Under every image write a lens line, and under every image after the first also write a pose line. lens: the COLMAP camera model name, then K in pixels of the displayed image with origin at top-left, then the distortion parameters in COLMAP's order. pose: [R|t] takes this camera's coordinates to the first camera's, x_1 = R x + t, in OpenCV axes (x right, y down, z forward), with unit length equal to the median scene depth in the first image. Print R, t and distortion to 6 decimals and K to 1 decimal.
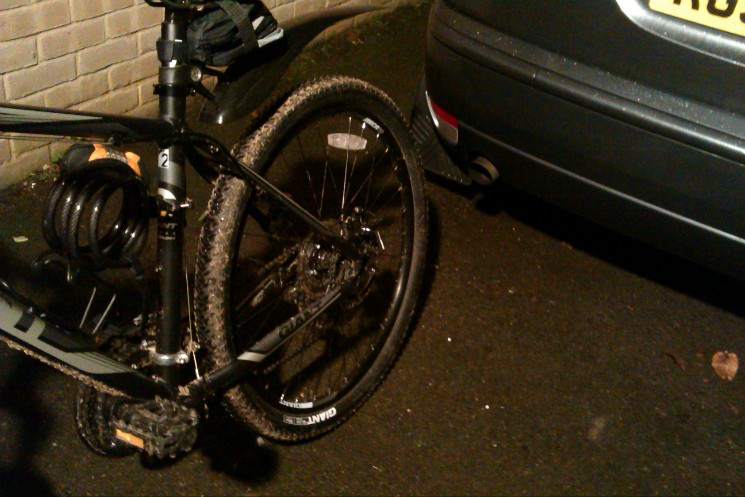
lens RADIAL K [[788.1, 0, 368.3], [0, 788.1, 241.9], [0, 0, 1]] dist [0.060075, 0.000000]
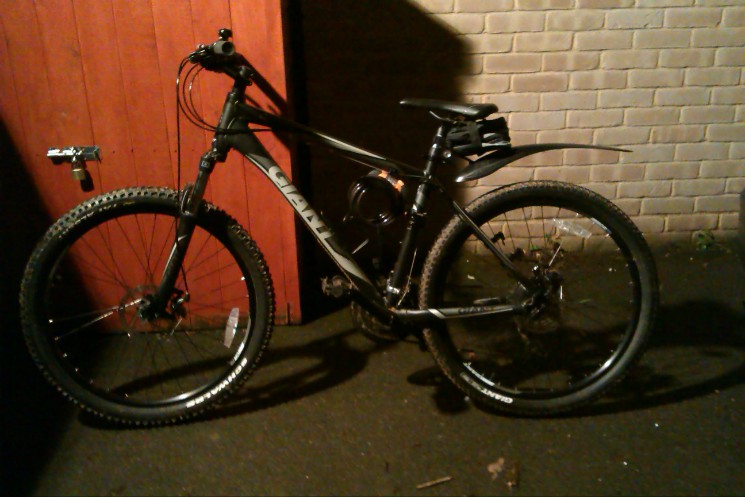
lens RADIAL K [[788.1, 0, 393.6], [0, 788.1, 249.9], [0, 0, 1]] dist [0.060075, 0.000000]
pose [[0.571597, 0.197146, -0.796499, 1.264216], [-0.391187, 0.918765, -0.053322, 0.158329], [0.721283, 0.342059, 0.602284, -0.191294]]
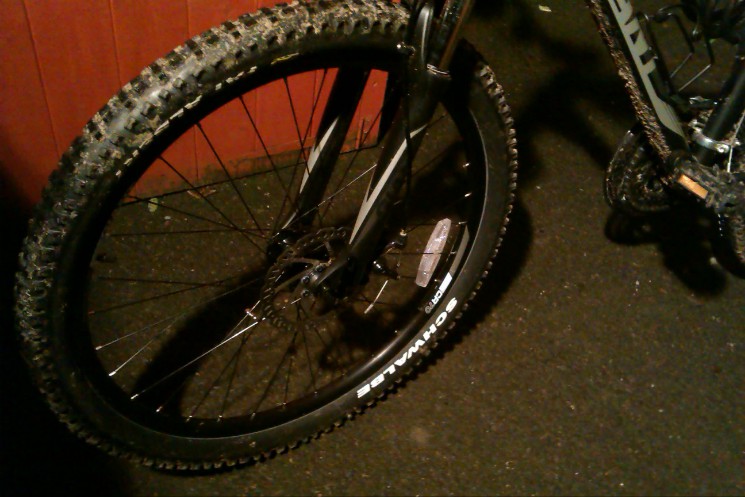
lens RADIAL K [[788.1, 0, 387.4], [0, 788.1, 250.6], [0, 0, 1]] dist [0.060075, 0.000000]
pose [[0.847388, 0.409419, -0.338097, -0.197963], [-0.334697, 0.906183, 0.258477, 0.145522], [0.412203, -0.105871, 0.904920, -0.163722]]
